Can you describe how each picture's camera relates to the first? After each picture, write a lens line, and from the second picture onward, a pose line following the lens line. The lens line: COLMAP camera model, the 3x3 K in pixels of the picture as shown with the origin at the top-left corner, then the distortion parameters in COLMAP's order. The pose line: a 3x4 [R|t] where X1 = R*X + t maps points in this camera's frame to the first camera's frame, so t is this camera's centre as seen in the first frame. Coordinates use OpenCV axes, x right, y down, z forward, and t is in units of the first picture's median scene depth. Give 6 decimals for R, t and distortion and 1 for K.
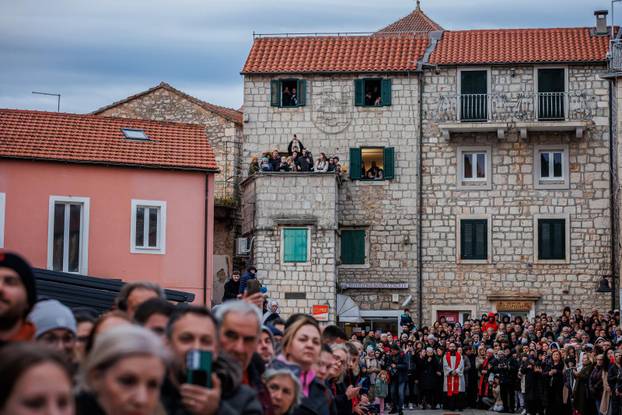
lens RADIAL K [[1316.3, 0, 311.0], [0, 1316.3, 207.5], [0, 0, 1]] dist [0.017963, -0.007552]
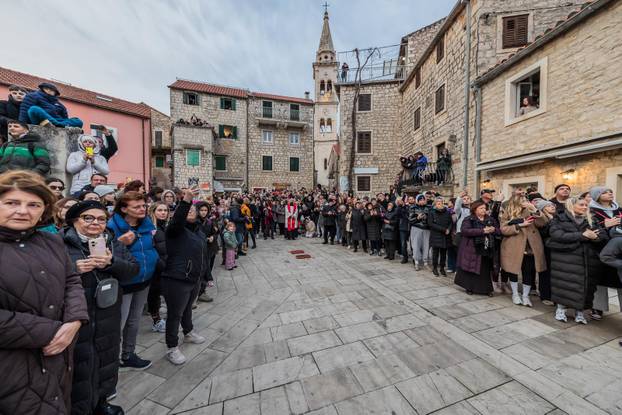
lens RADIAL K [[213.1, 0, 309.7], [0, 213.1, 208.8], [0, 0, 1]] dist [0.000806, -0.000070]
pose [[0.915270, -0.017893, 0.402443, 0.022376], [-0.035762, 0.991460, 0.125414, 0.061049], [-0.401250, -0.129179, 0.906814, 0.546585]]
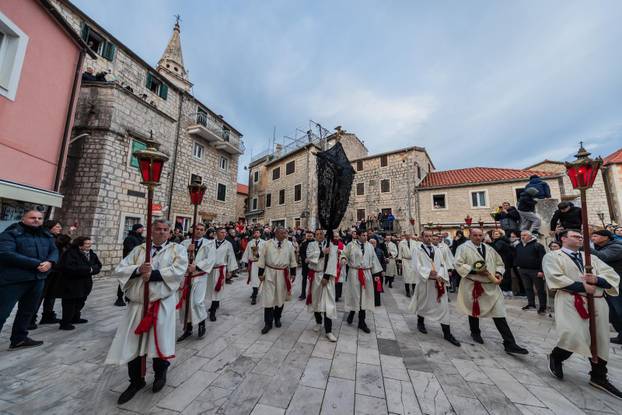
lens RADIAL K [[213.1, 0, 309.7], [0, 213.1, 208.8], [0, 0, 1]] dist [0.000806, -0.000070]
pose [[0.150202, 0.135986, 0.979258, -0.180187], [-0.115382, 0.986138, -0.119243, 0.083233], [-0.981899, -0.095078, 0.163810, 0.768577]]
